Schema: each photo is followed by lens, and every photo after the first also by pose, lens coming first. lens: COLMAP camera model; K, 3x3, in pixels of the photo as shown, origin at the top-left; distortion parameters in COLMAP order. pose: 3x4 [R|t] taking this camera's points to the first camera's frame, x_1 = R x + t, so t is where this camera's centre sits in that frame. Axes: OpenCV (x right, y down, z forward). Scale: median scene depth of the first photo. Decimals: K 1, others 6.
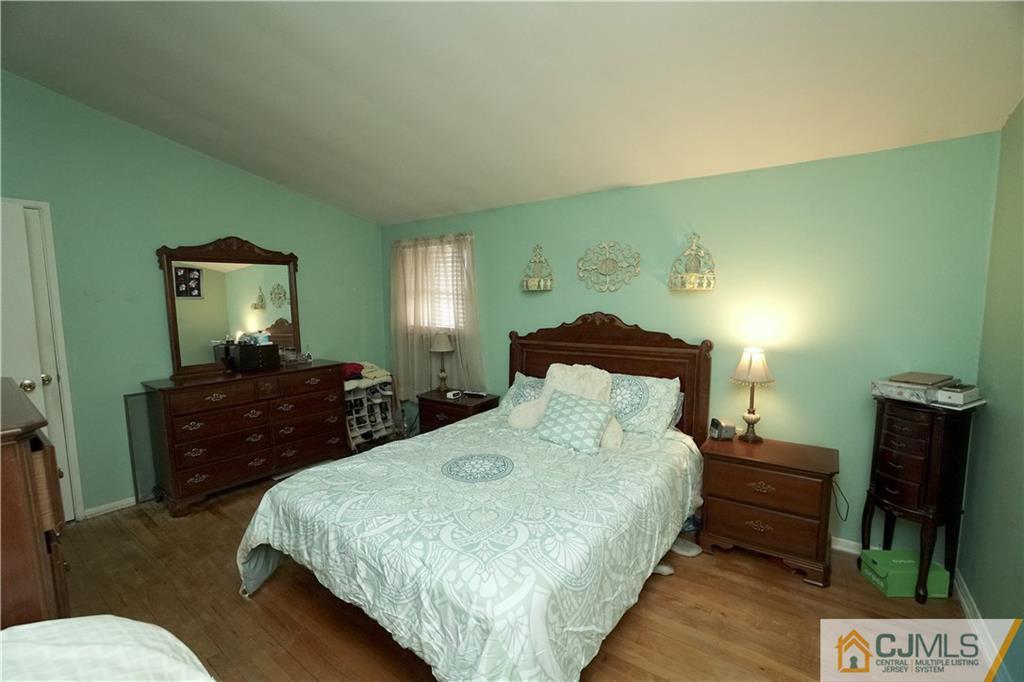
lens RADIAL K [[449.6, 0, 505.5], [0, 449.6, 343.3], [0, 0, 1]] dist [-0.063063, 0.021446]
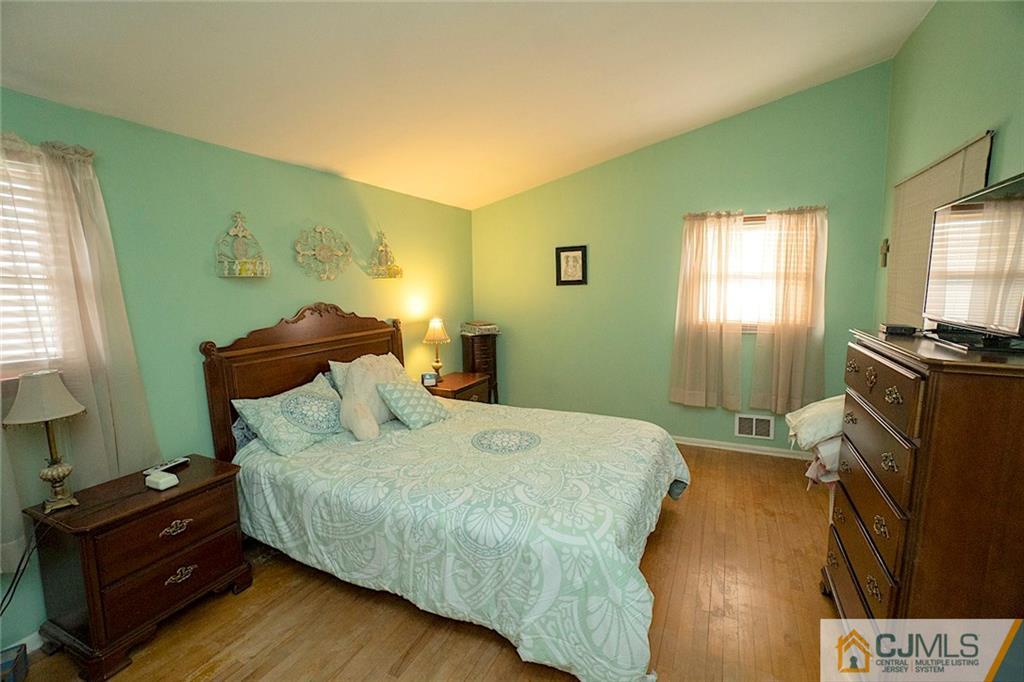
lens RADIAL K [[449.6, 0, 505.5], [0, 449.6, 343.3], [0, 0, 1]] dist [-0.063063, 0.021446]
pose [[-0.188665, -0.115054, 0.975278, -0.757781], [0.112862, 0.983993, 0.137915, -0.071262], [-0.975534, 0.136092, -0.172660, 0.810354]]
